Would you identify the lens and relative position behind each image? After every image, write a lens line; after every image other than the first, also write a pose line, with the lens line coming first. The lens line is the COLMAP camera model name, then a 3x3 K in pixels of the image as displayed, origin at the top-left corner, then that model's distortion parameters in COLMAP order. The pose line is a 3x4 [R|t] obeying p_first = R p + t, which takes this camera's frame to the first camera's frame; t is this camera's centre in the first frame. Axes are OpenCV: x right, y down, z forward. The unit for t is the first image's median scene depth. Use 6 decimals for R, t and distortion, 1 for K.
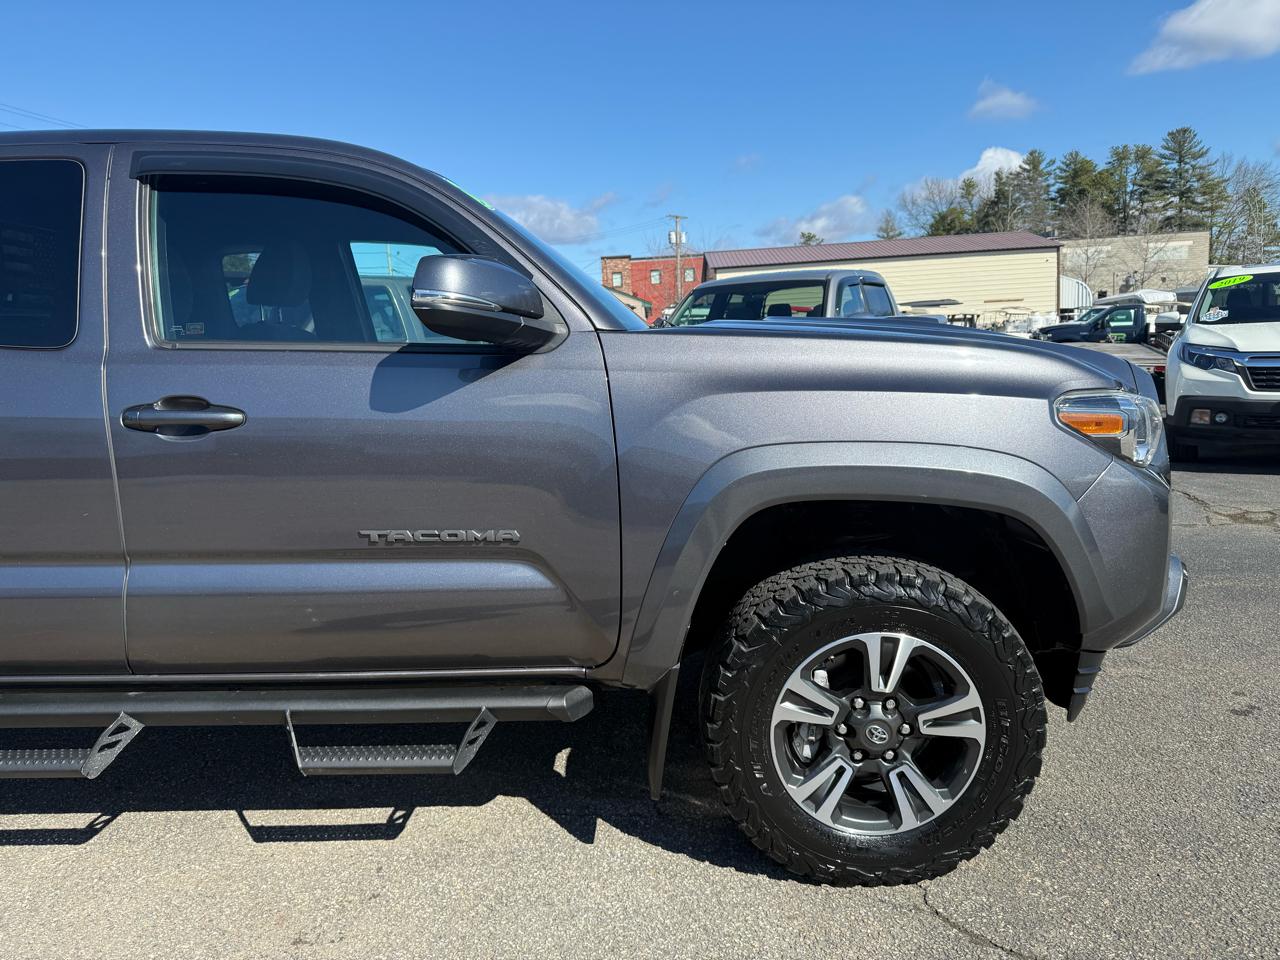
lens RADIAL K [[899.6, 0, 638.3], [0, 899.6, 490.7], [0, 0, 1]] dist [0.035279, -0.041362]
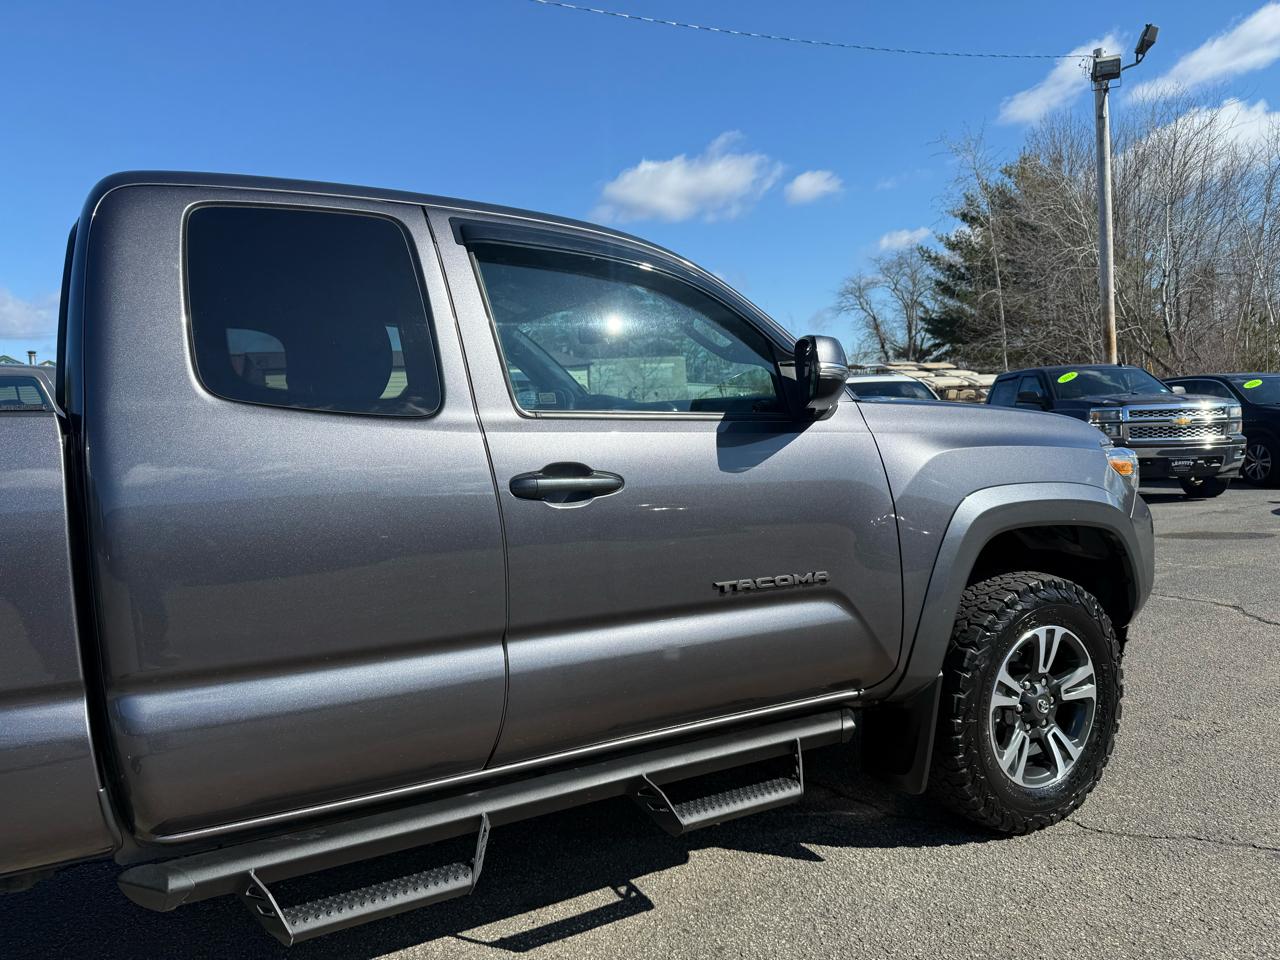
lens RADIAL K [[917.9, 0, 641.1], [0, 917.9, 499.6], [0, 0, 1]] dist [0.023020, -0.024771]
pose [[0.868384, -0.044569, 0.493885, -0.708213], [0.099759, 0.991293, -0.085948, 0.023249], [-0.485754, 0.123905, 0.865269, 0.069997]]
